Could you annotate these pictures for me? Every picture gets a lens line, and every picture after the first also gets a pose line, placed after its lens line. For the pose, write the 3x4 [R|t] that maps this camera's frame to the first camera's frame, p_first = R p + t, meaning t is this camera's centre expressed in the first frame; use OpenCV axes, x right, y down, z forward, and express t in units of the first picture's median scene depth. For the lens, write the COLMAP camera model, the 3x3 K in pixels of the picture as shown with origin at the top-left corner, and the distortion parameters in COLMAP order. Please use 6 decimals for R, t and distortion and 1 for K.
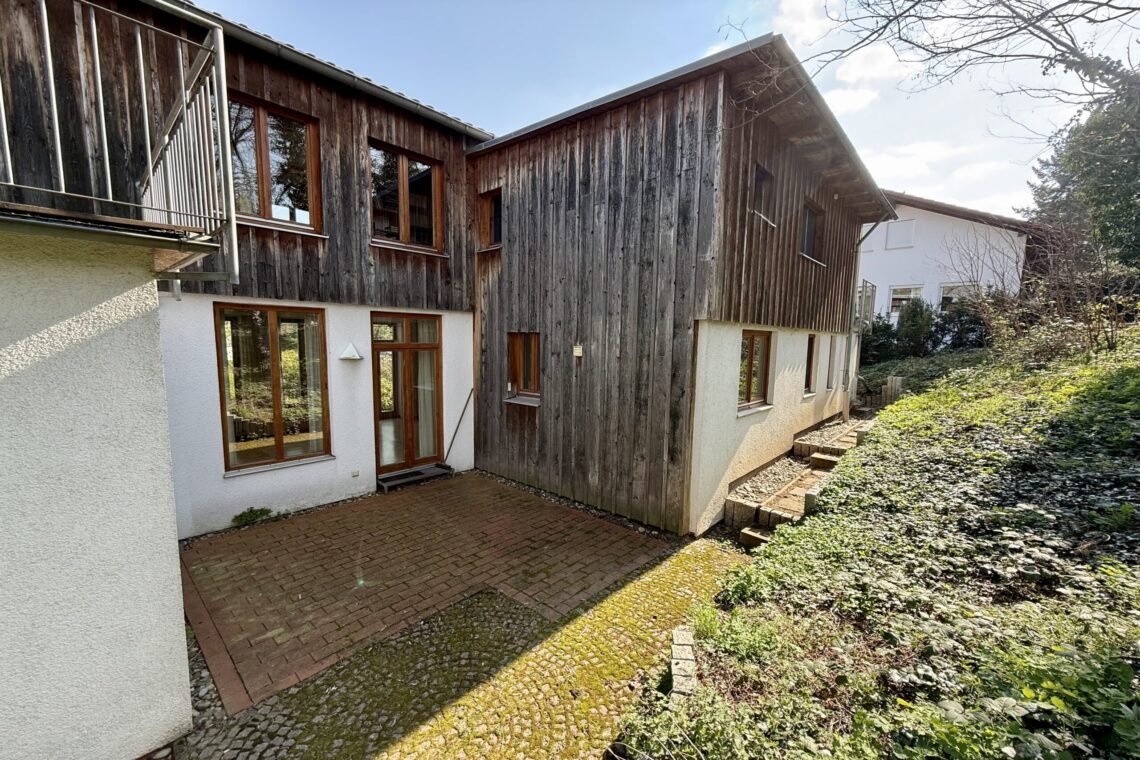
lens RADIAL K [[456.2, 0, 570.0], [0, 456.2, 380.0], [0, 0, 1]] dist [0.001479, 0.000177]
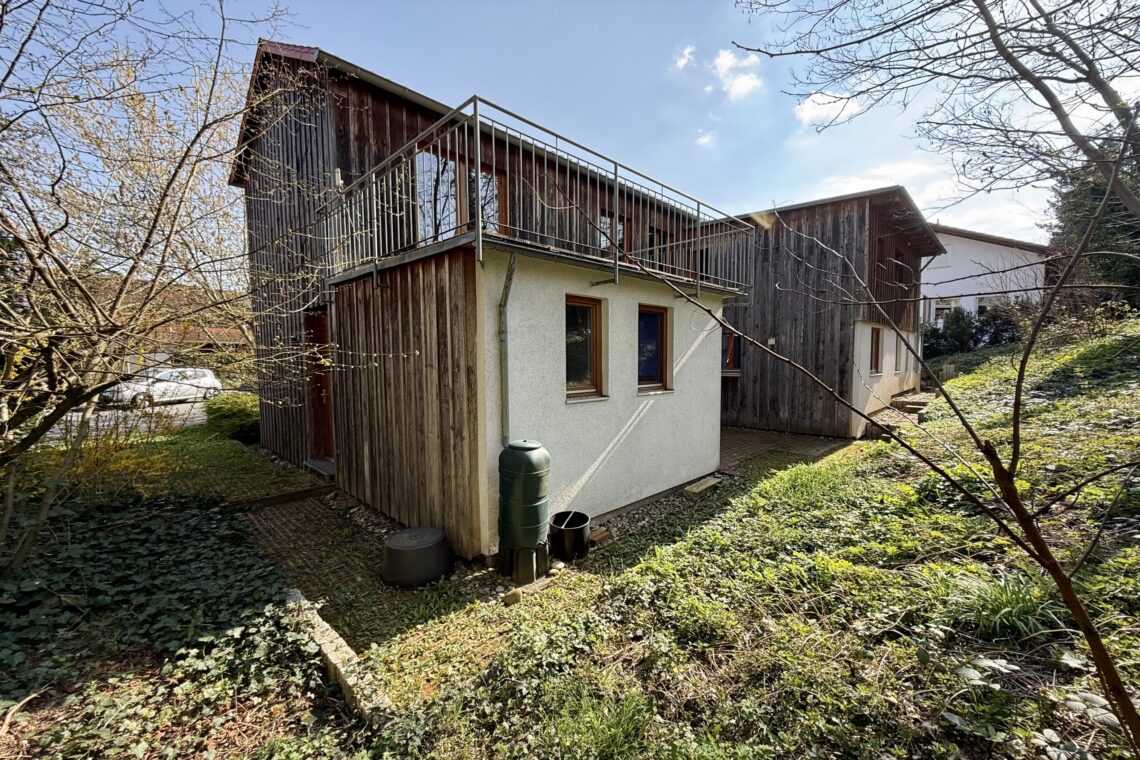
lens RADIAL K [[453.3, 0, 568.5], [0, 453.3, 374.2], [0, 0, 1]] dist [-0.000306, -0.000131]
pose [[0.998649, -0.020105, -0.047921, -0.557526], [0.017513, 0.998392, -0.053920, 0.115702], [0.048928, 0.053008, 0.997395, -0.627343]]
